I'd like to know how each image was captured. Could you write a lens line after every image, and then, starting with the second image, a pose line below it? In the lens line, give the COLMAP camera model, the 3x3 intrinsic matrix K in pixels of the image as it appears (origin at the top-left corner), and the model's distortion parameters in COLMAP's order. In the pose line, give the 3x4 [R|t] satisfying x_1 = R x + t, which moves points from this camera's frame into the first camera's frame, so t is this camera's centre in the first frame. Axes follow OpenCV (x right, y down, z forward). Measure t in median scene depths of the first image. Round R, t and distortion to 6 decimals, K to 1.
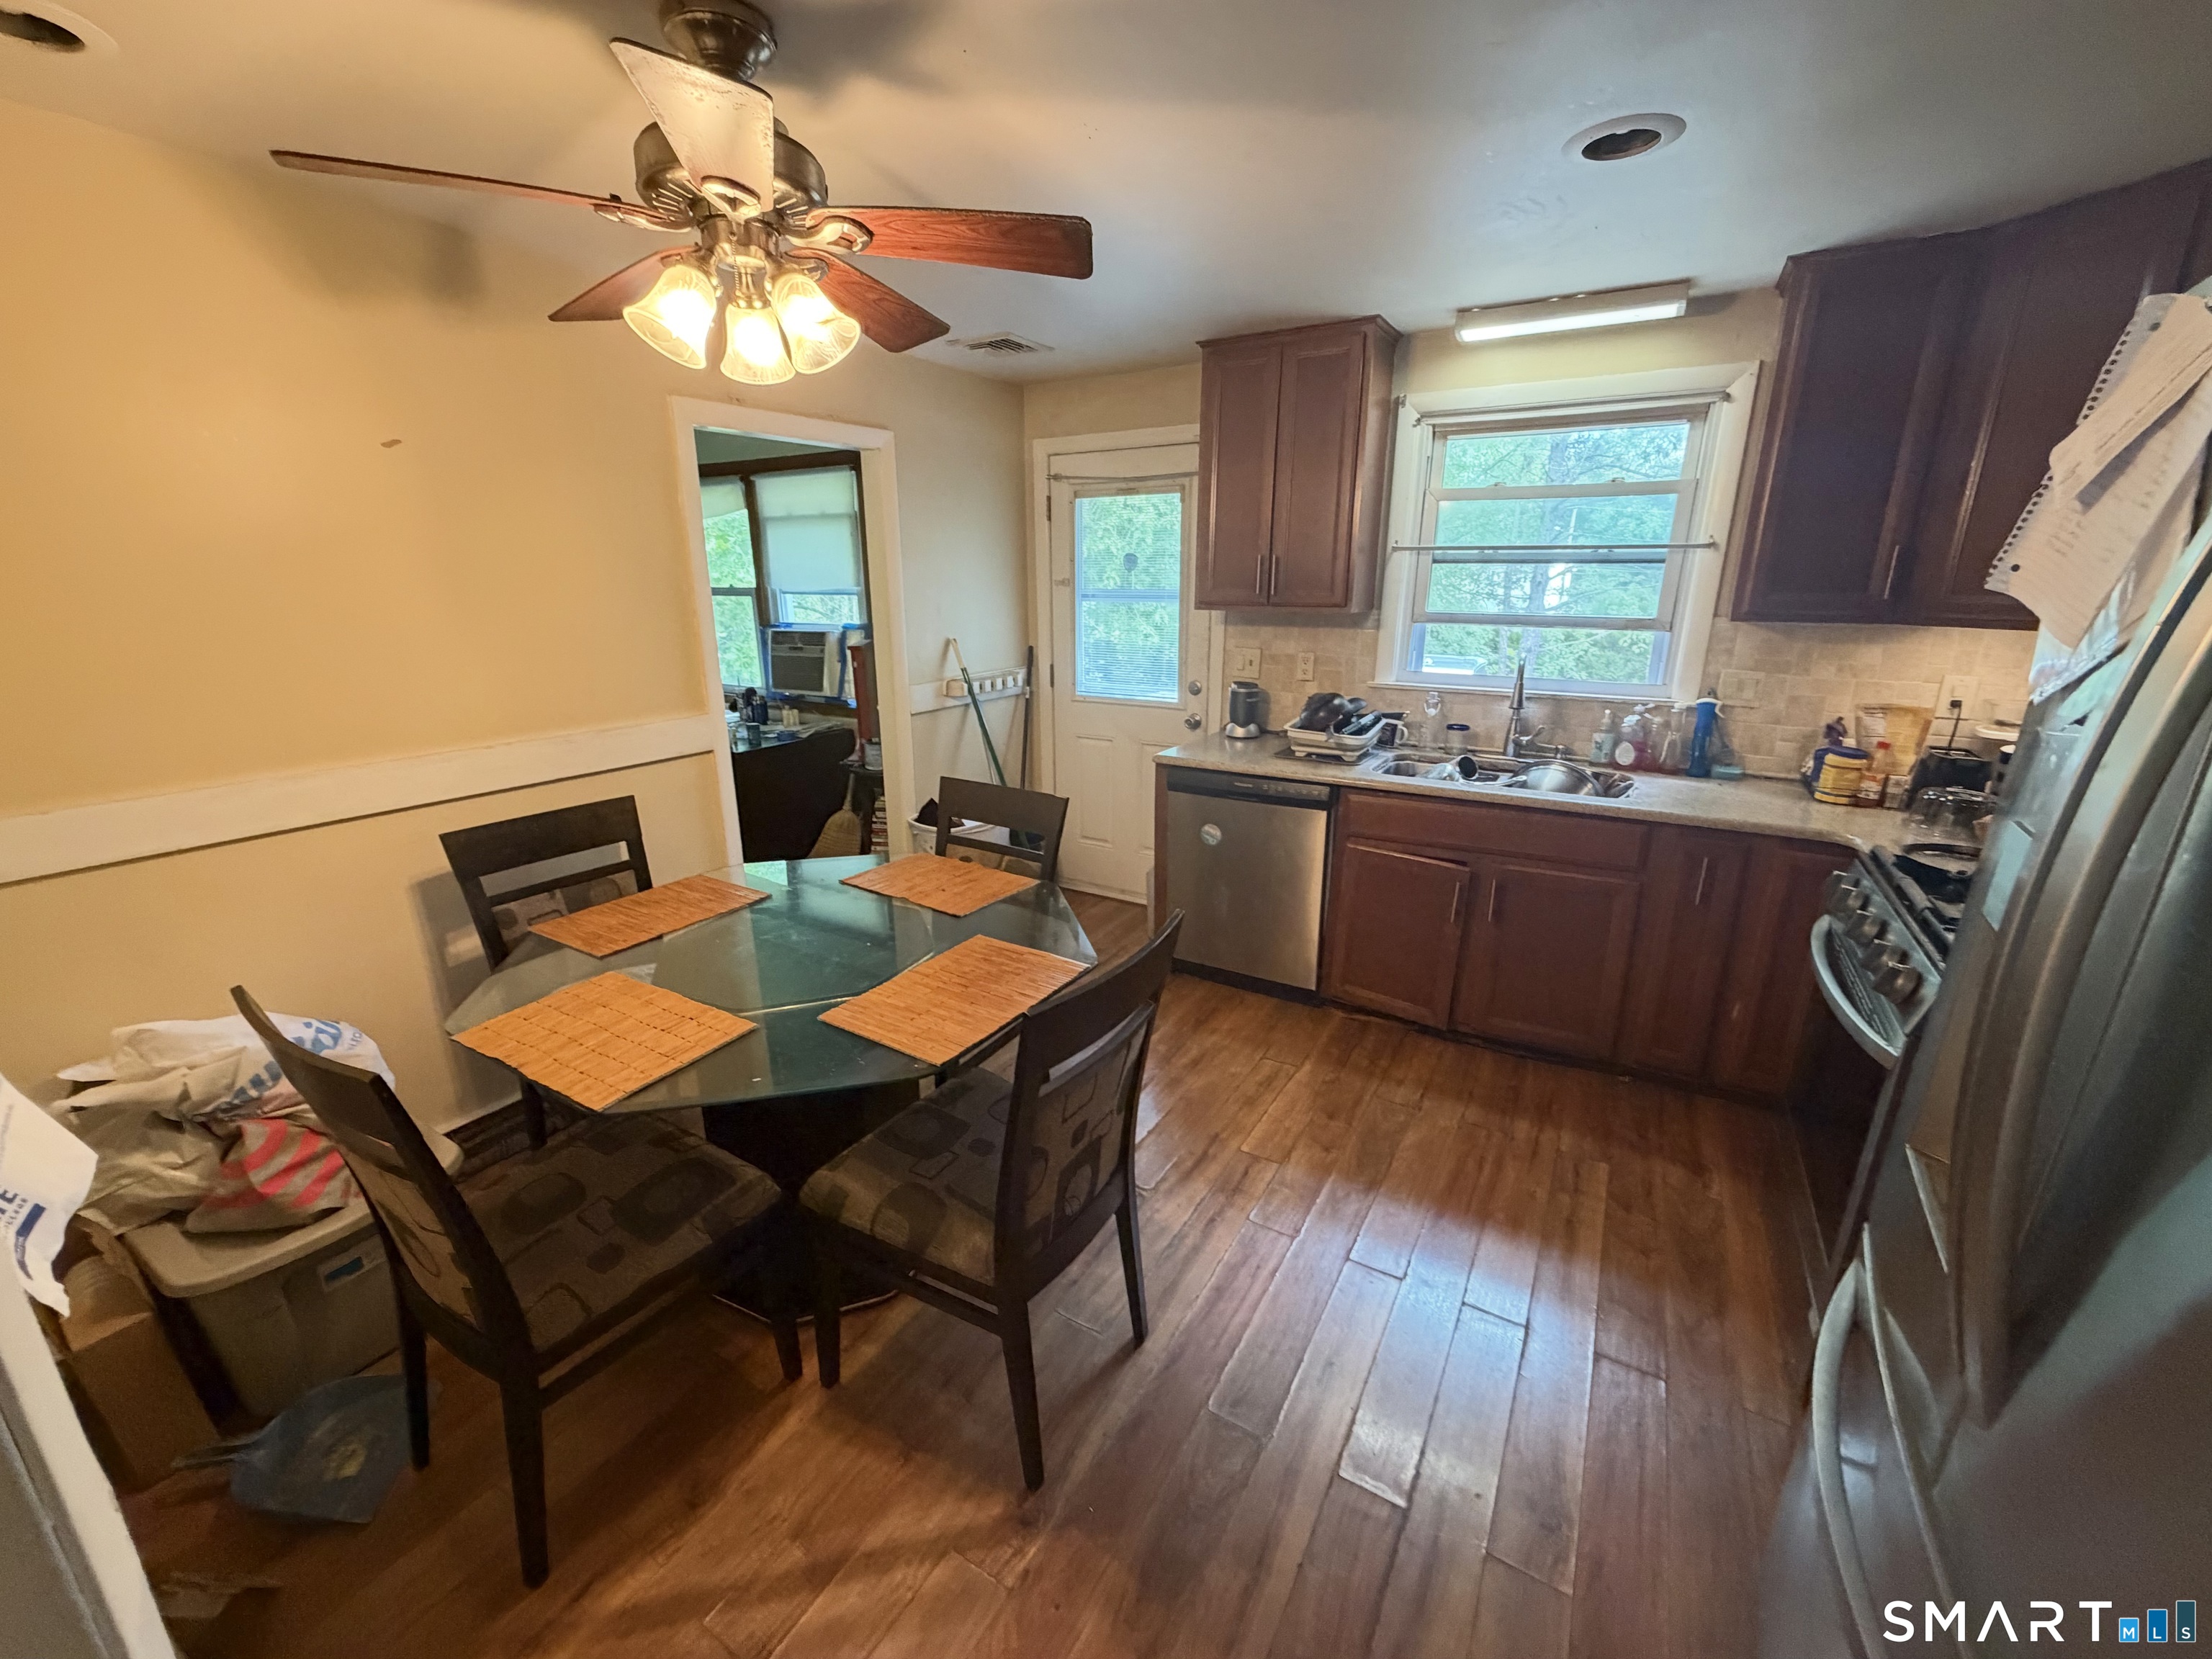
lens RADIAL K [[881.9, 0, 1106.0], [0, 881.9, 829.5], [0, 0, 1]] dist [-0.000197, -0.000353]
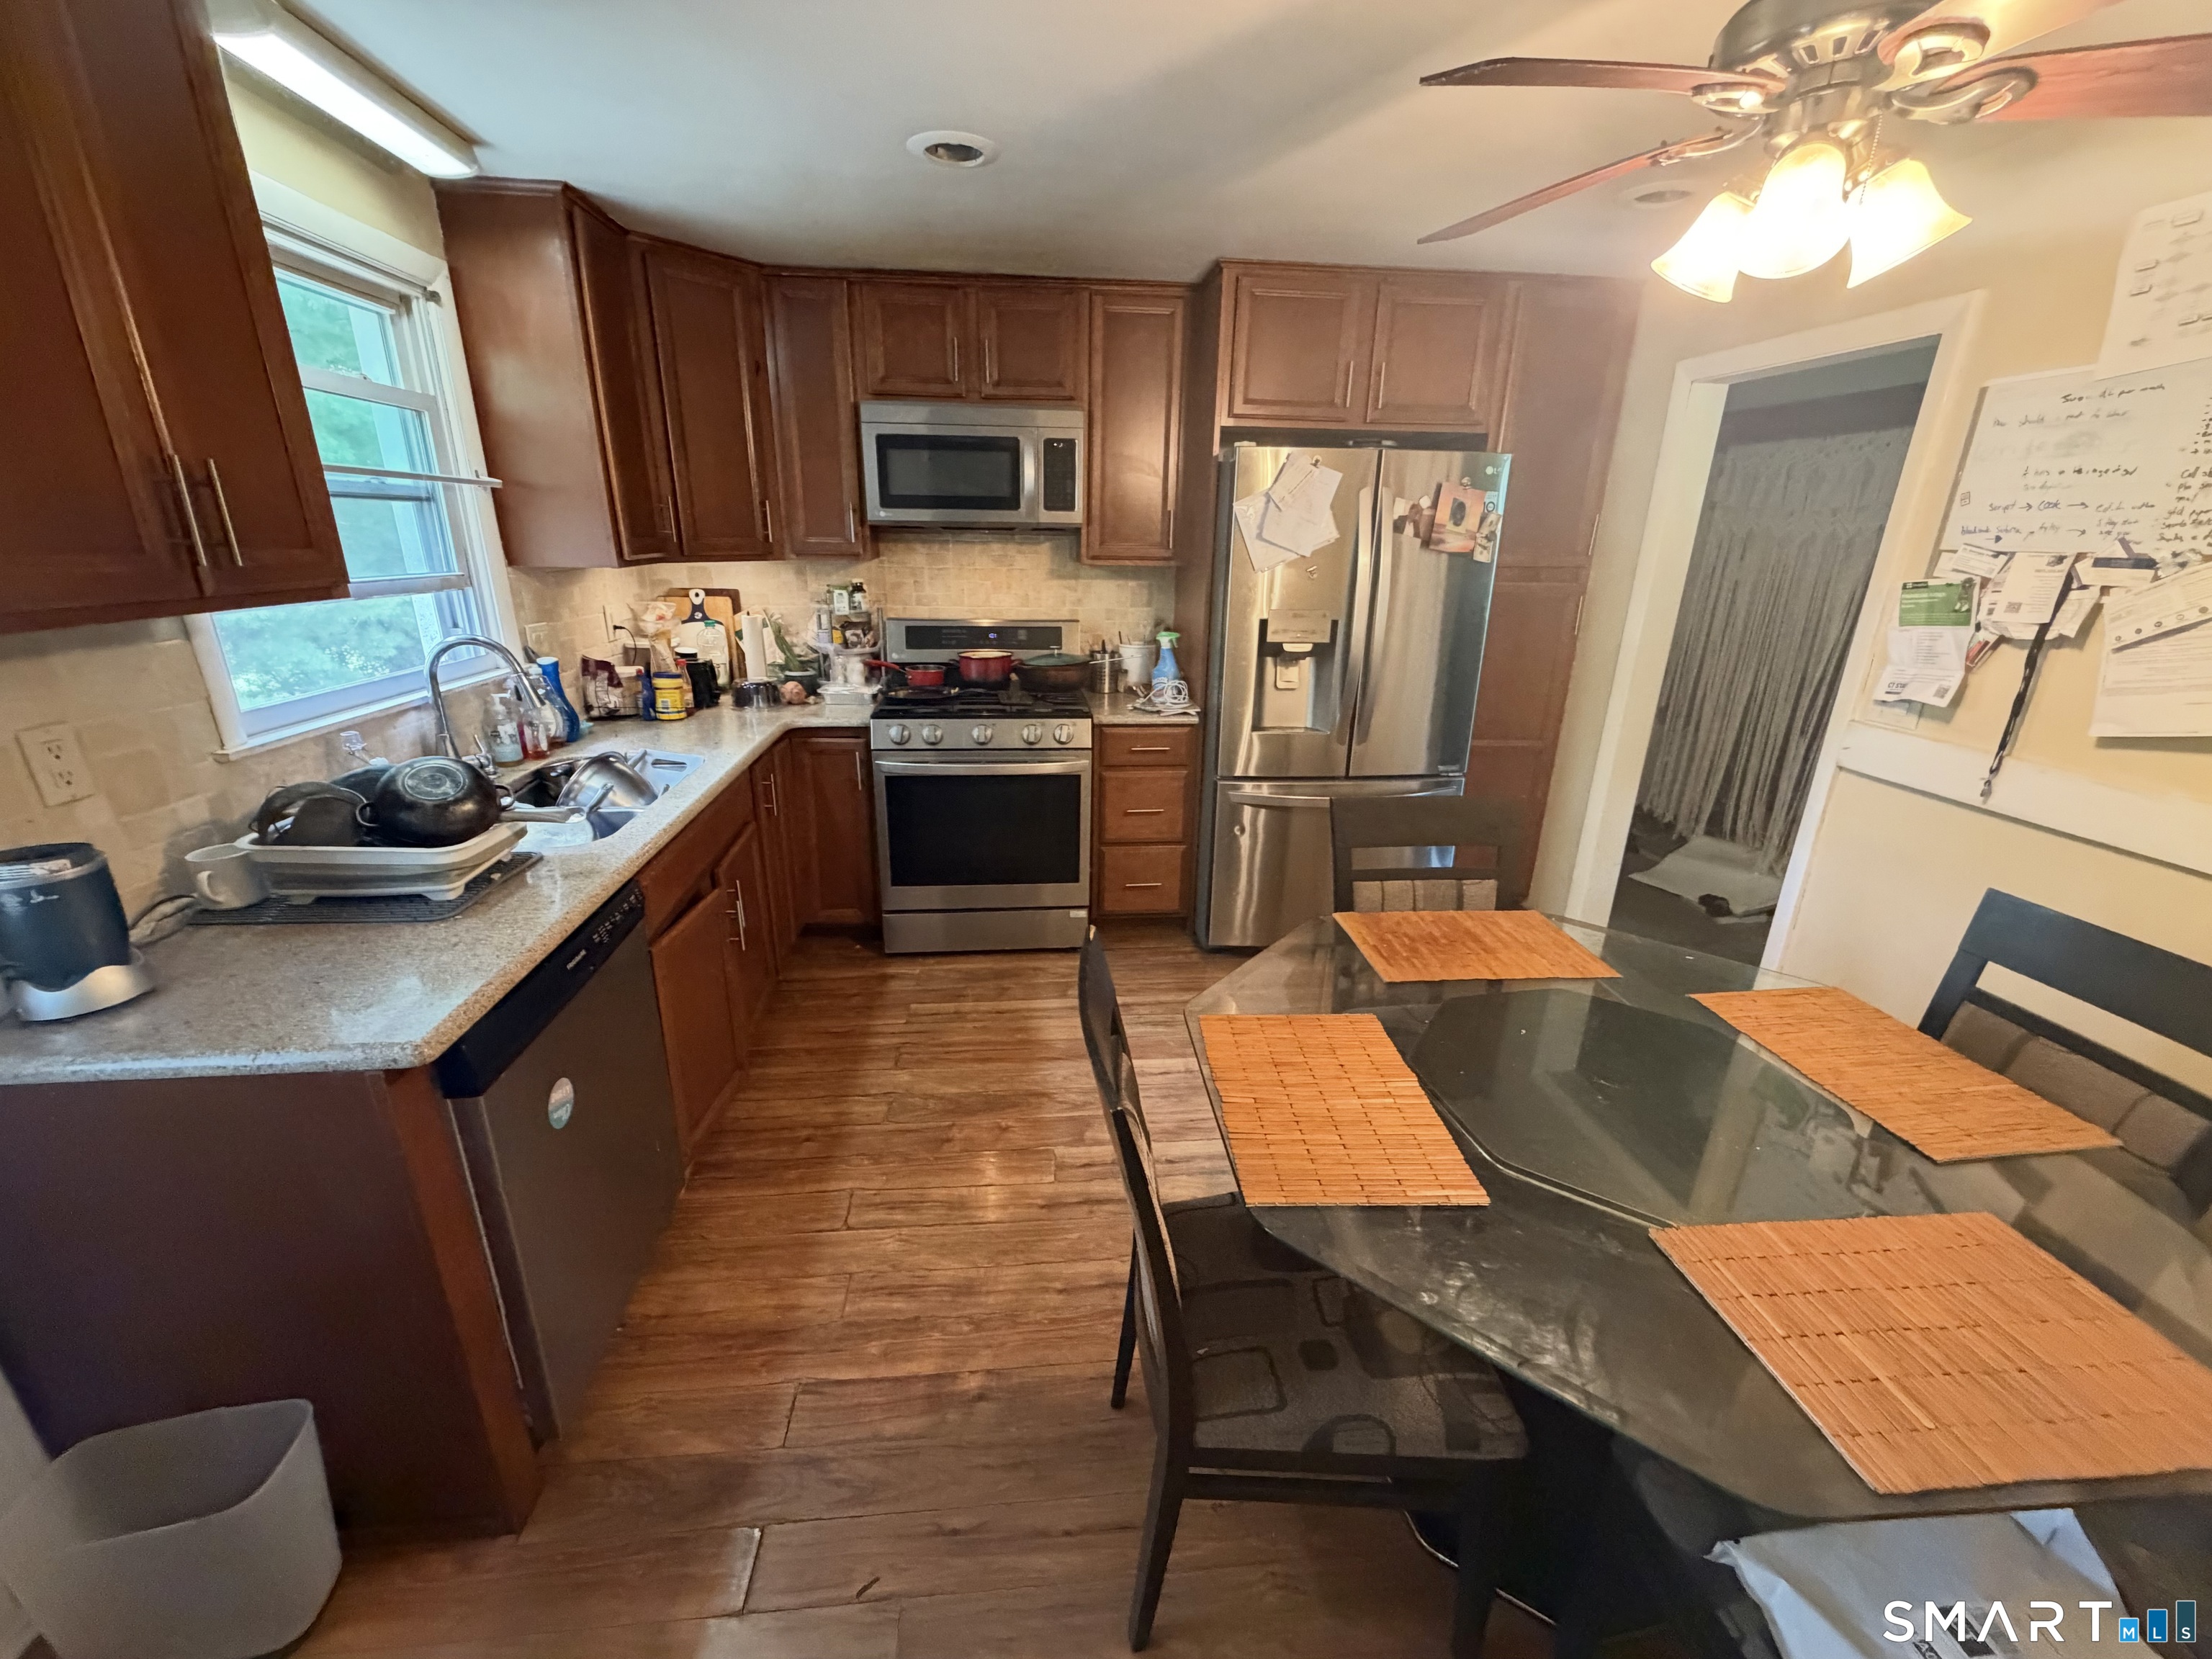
lens RADIAL K [[881.9, 0, 1106.0], [0, 881.9, 829.5], [0, 0, 1]] dist [-0.000197, -0.000353]
pose [[-0.595676, -0.270550, 0.756289, -0.443803], [0.205362, 0.858973, 0.469032, -0.339720], [-0.776529, 0.434704, -0.456109, 1.175550]]
